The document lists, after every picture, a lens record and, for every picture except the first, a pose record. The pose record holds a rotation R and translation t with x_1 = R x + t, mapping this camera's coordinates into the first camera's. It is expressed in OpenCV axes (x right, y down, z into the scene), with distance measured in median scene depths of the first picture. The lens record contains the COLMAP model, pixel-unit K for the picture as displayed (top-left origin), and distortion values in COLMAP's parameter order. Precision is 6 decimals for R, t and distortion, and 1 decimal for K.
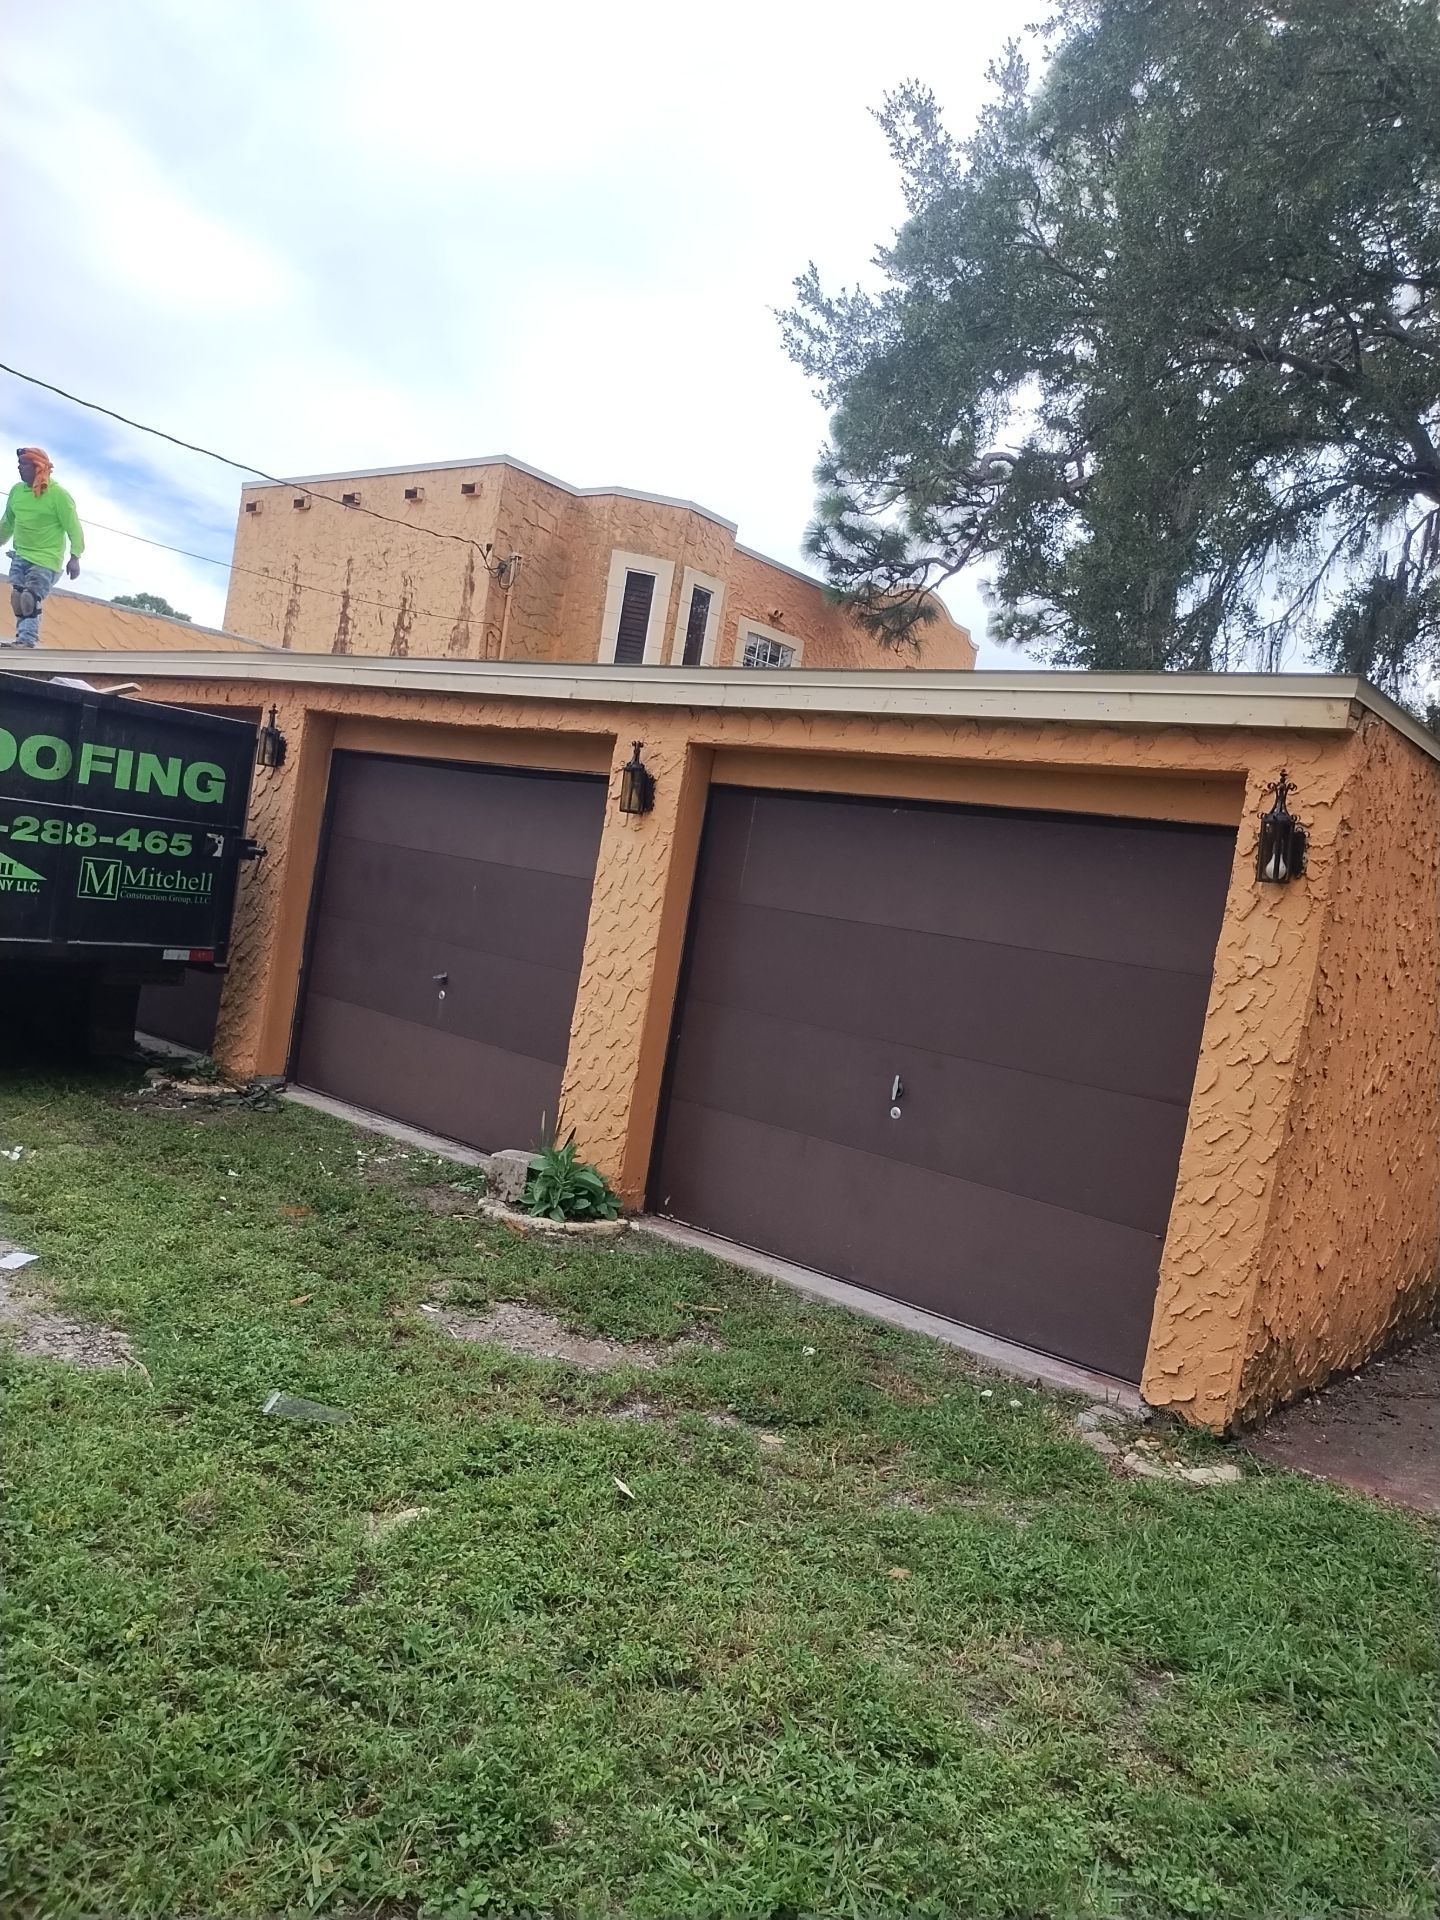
lens RADIAL K [[1422.5, 0, 731.1], [0, 1422.5, 969.2], [0, 0, 1]] dist [0.023228, -0.022184]
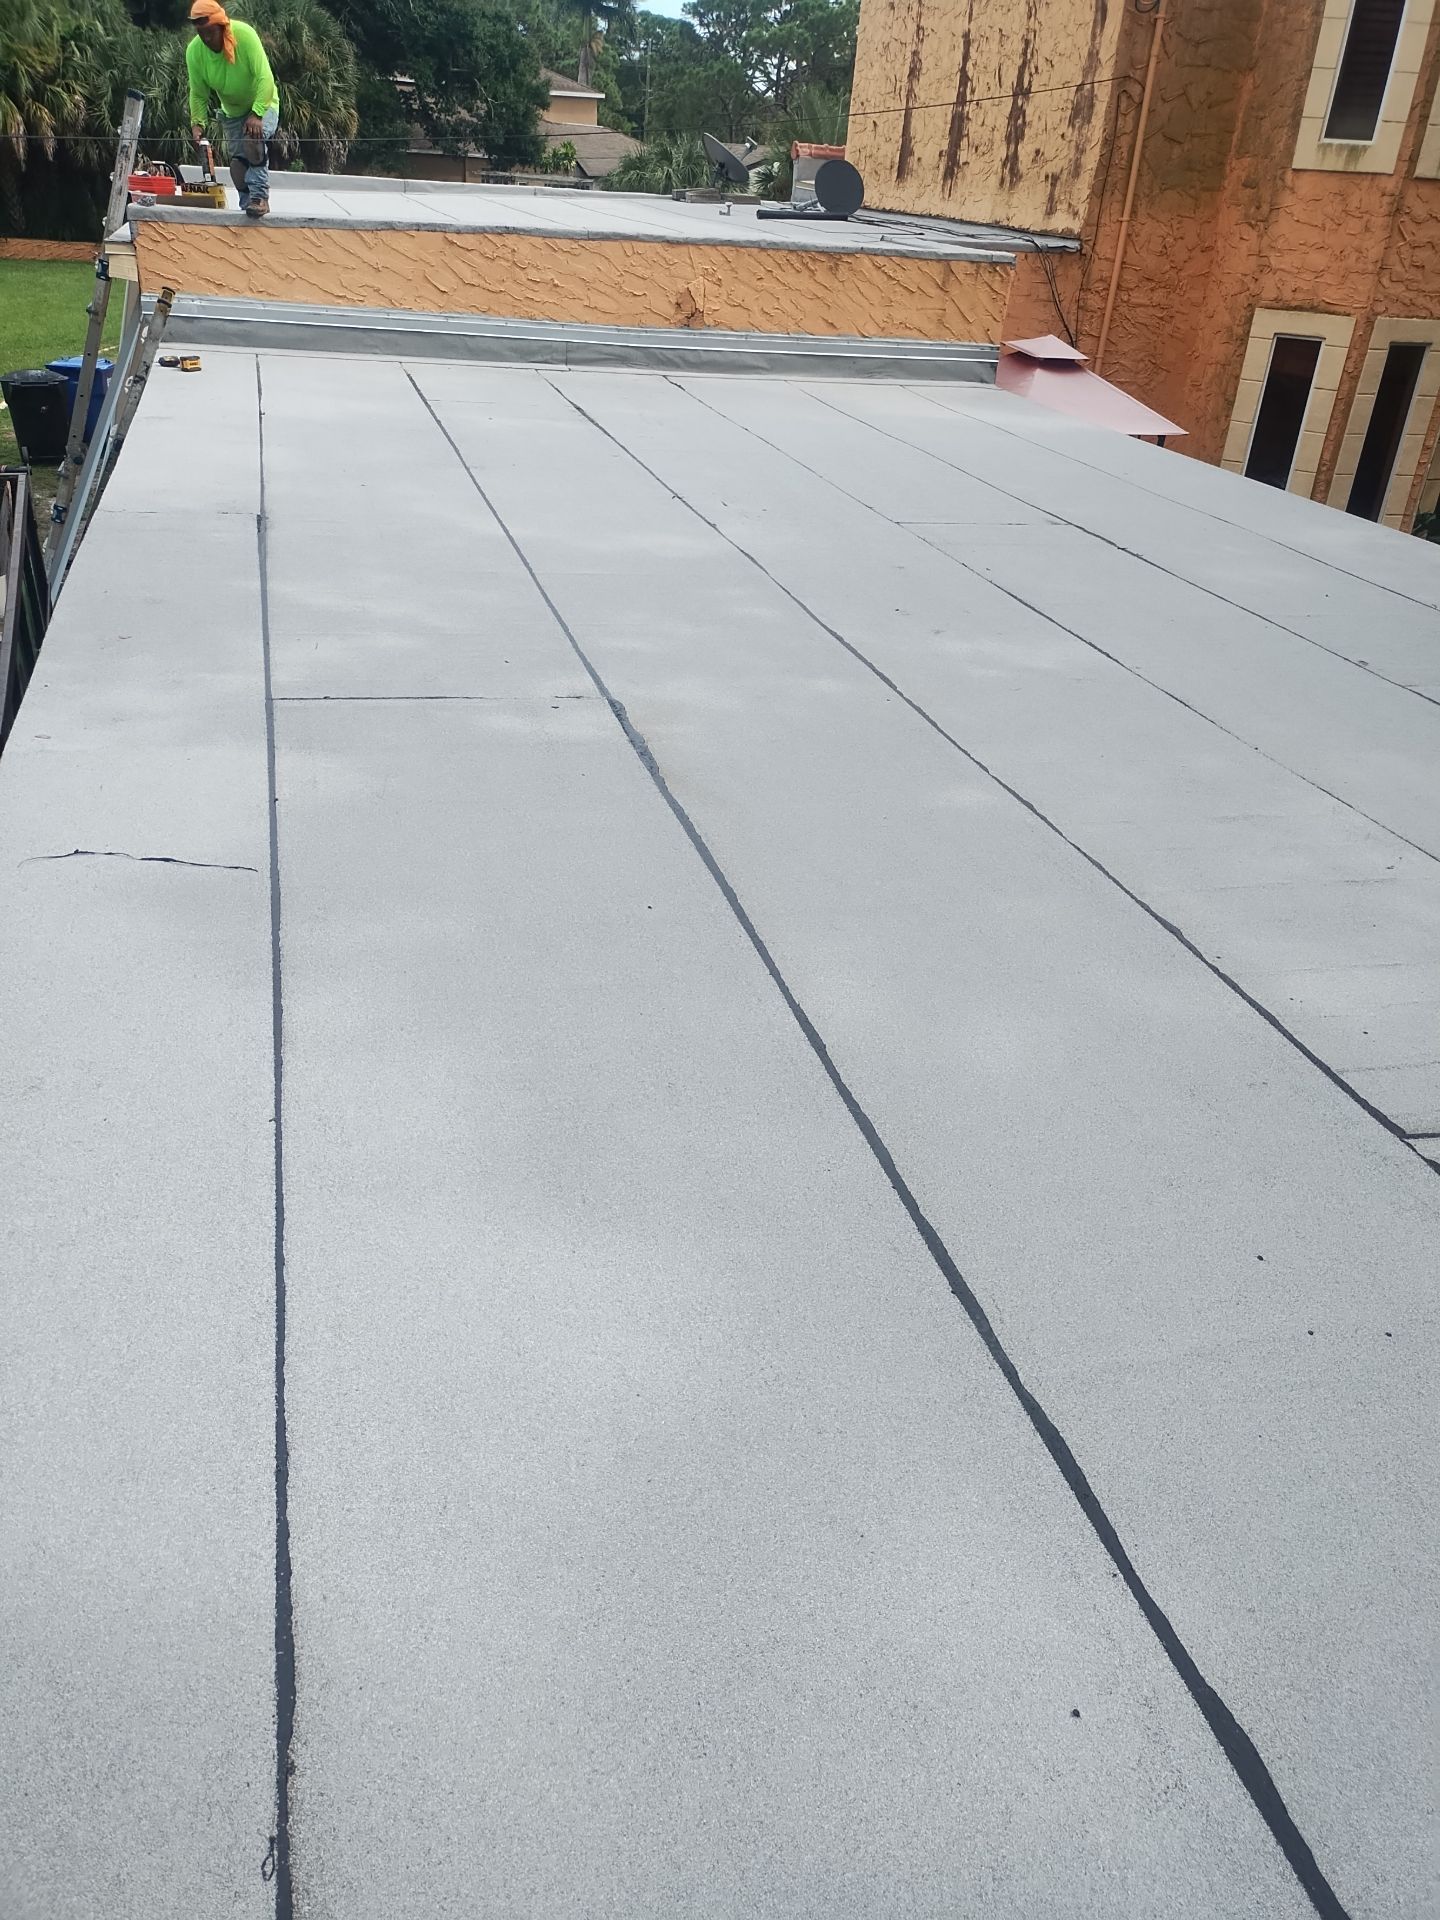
lens RADIAL K [[1445.6, 0, 708.2], [0, 1445.6, 969.1], [0, 0, 1]] dist [0.000659, 0.001675]
pose [[0.814991, 0.187551, -0.548284, 0.111445], [0.038223, 0.926715, 0.373816, -0.115054], [0.578212, -0.325614, 0.748095, 0.254602]]
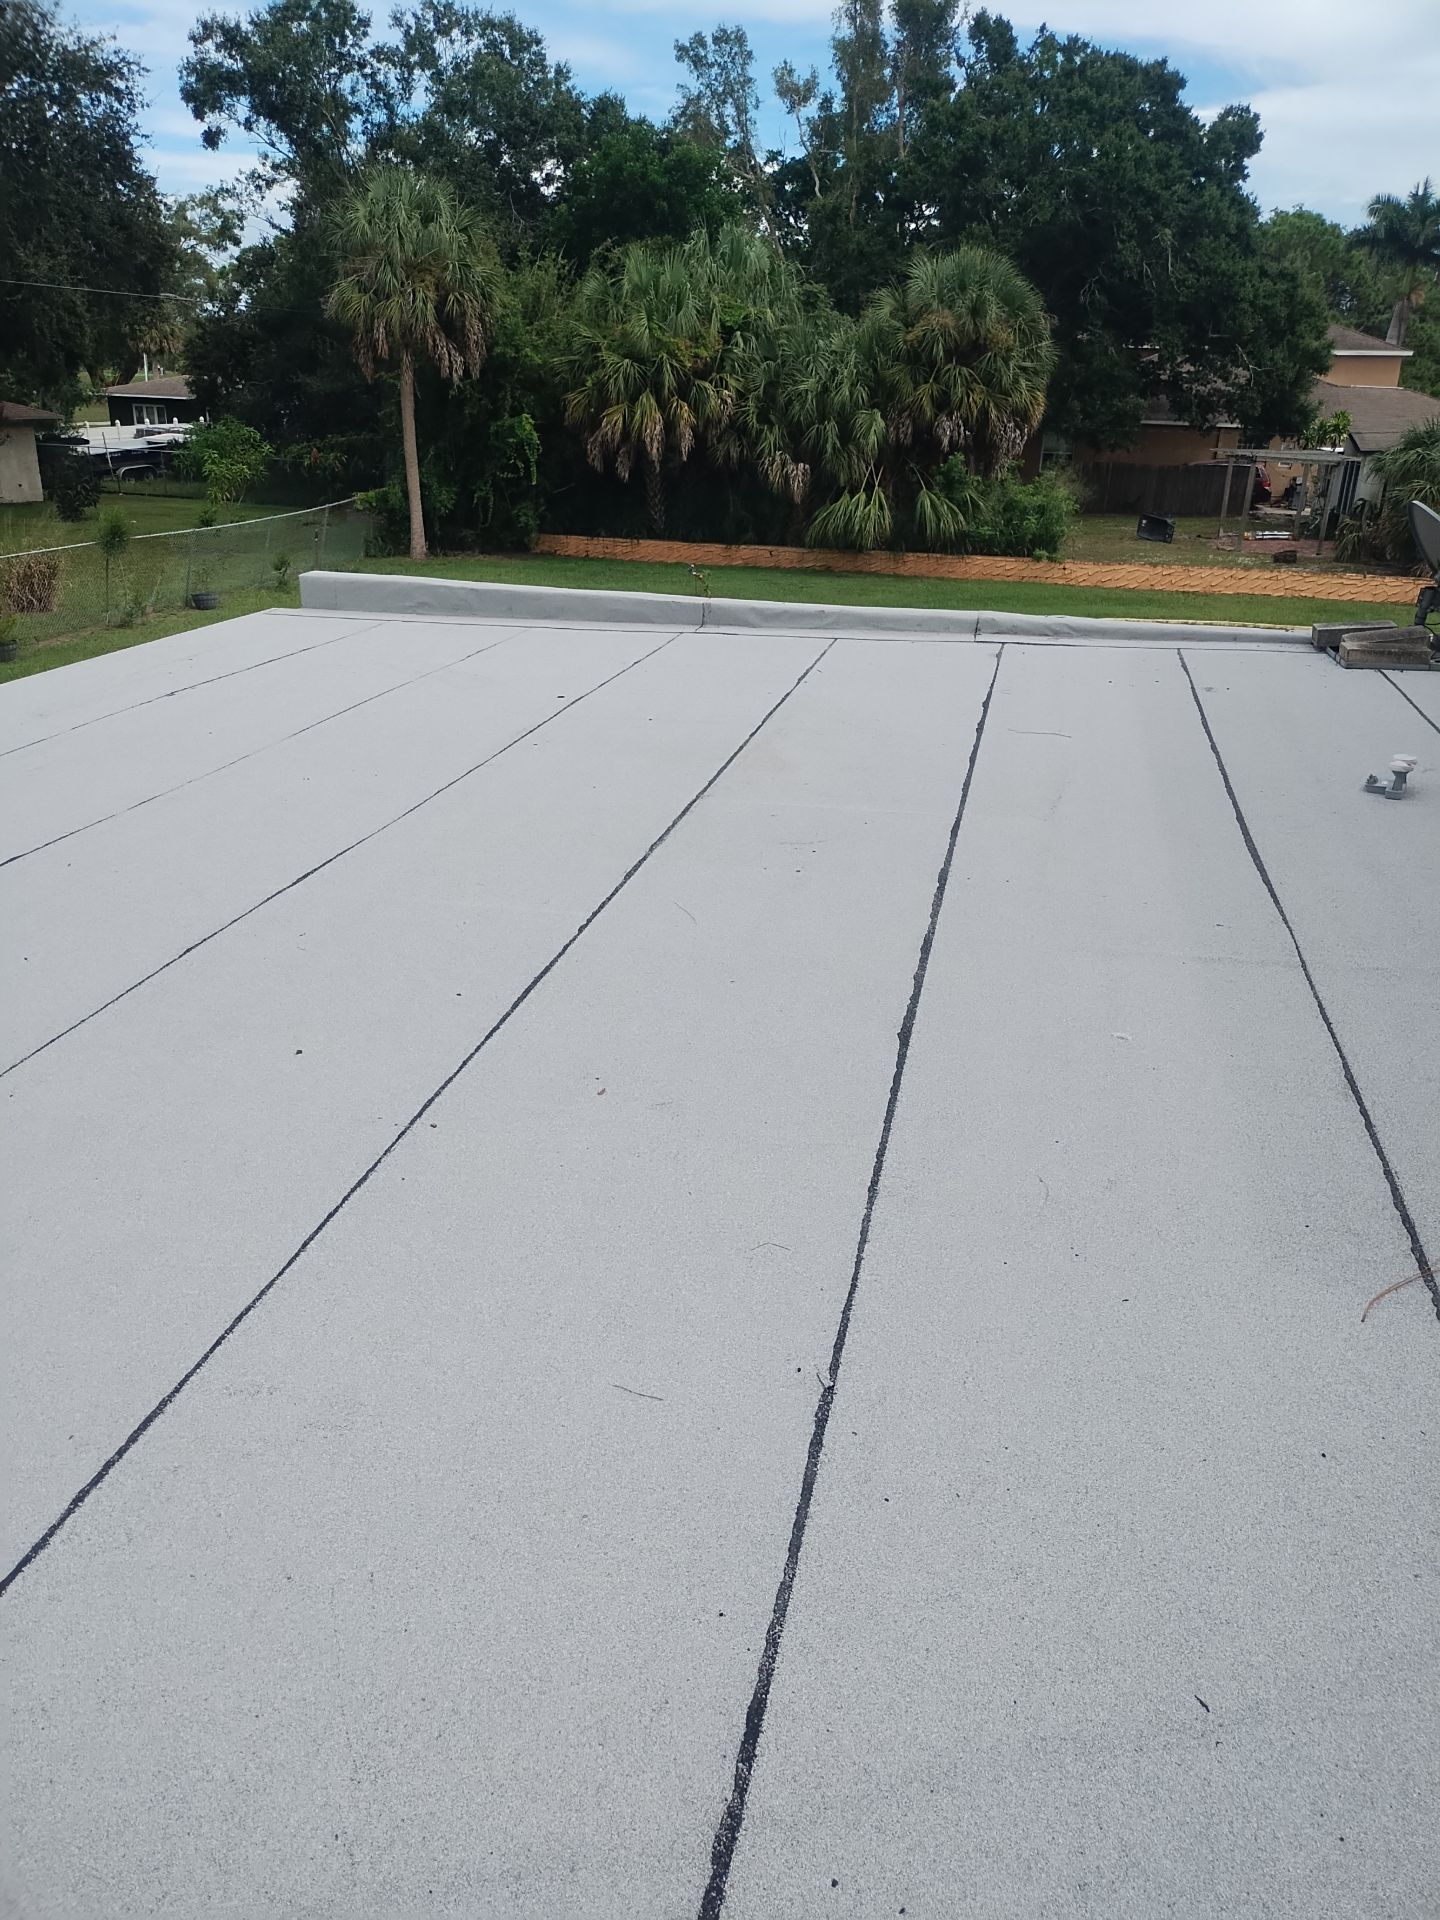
lens RADIAL K [[1427.1, 0, 724.9], [0, 1427.1, 964.7], [0, 0, 1]] dist [0.013837, -0.011713]
pose [[0.442682, 0.208176, -0.872179, -0.313258], [-0.003188, 0.973036, 0.230631, -0.261838], [0.896673, -0.099316, 0.431409, 0.916115]]
